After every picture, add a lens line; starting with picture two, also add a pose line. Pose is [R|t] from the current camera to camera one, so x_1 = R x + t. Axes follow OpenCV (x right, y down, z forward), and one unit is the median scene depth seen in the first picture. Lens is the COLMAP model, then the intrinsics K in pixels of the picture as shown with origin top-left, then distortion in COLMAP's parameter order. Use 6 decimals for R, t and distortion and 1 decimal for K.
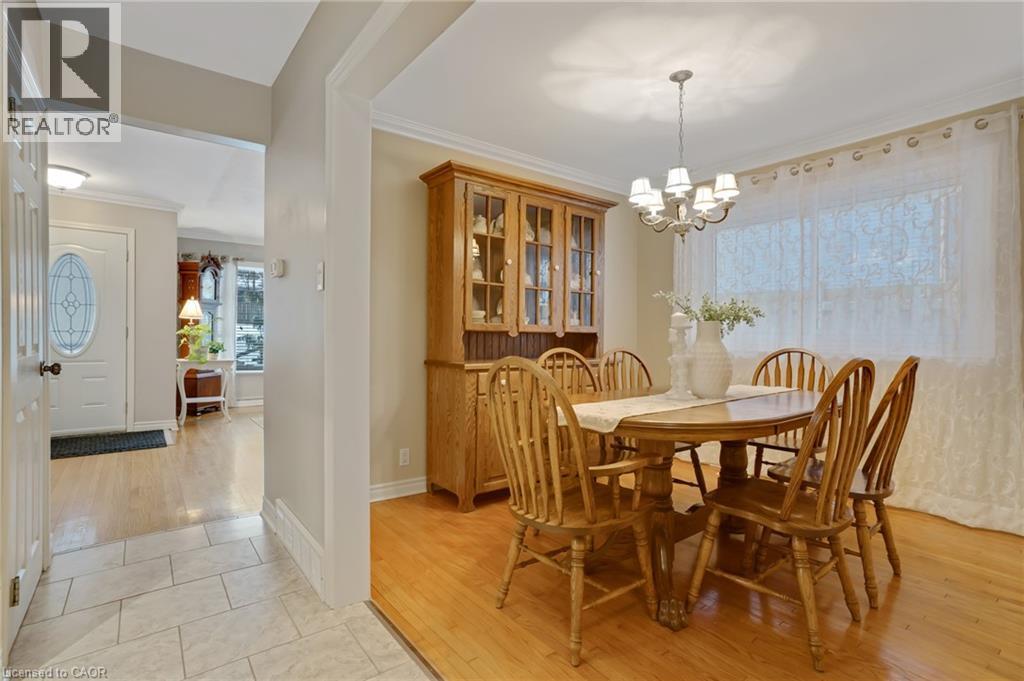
lens RADIAL K [[504.0, 0, 509.1], [0, 504.0, 336.8], [0, 0, 1]] dist [-0.077925, 0.038518]
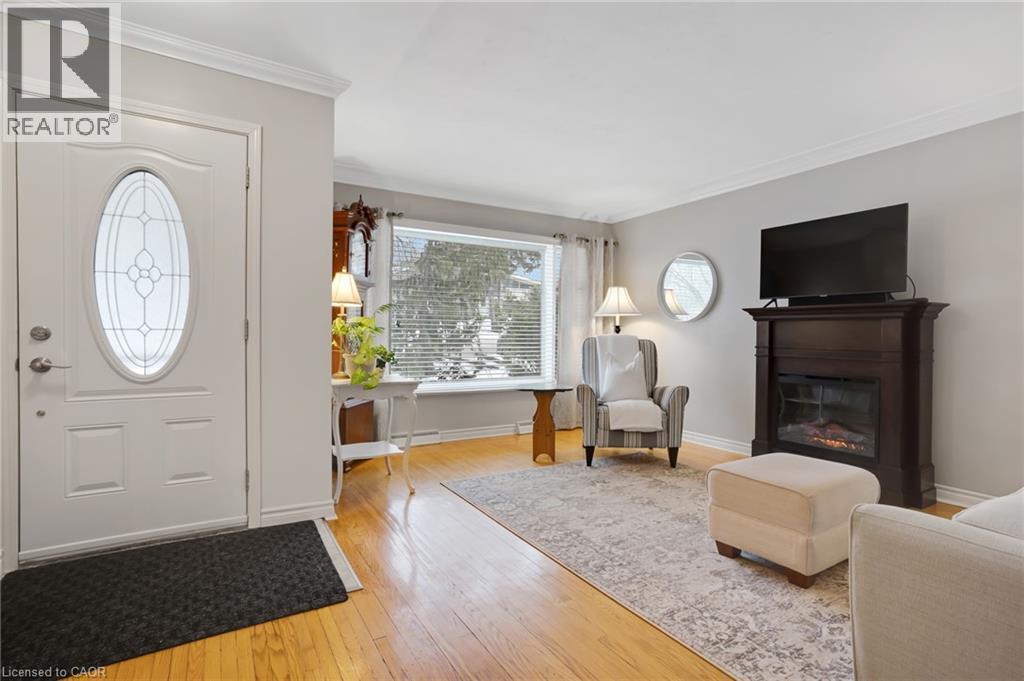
lens RADIAL K [[504.0, 0, 509.1], [0, 504.0, 336.8], [0, 0, 1]] dist [-0.077925, 0.038518]
pose [[0.992774, -0.000360, -0.119999, -0.373411], [0.001247, 0.999972, 0.007322, -0.004975], [0.119993, -0.007419, 0.992747, 0.432838]]
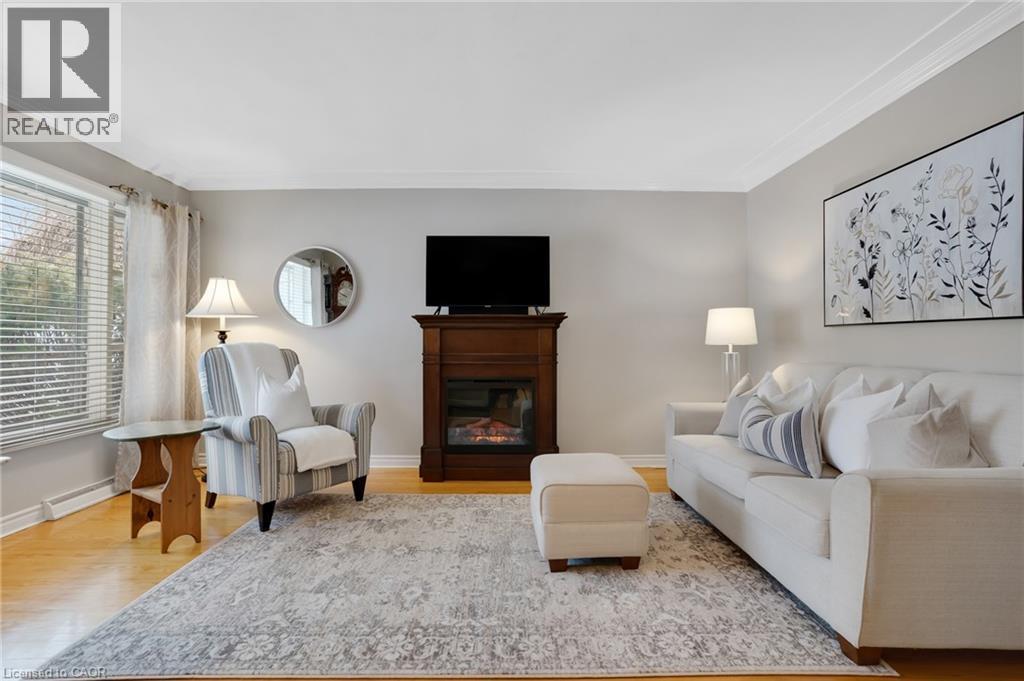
lens RADIAL K [[498.9, 0, 501.1], [0, 498.9, 335.5], [0, 0, 1]] dist [-0.058228, 0.036795]
pose [[0.589323, 0.003723, 0.807889, -0.635276], [0.002893, 0.999973, -0.006719, -0.006885], [-0.807892, 0.006296, 0.589297, 0.707503]]
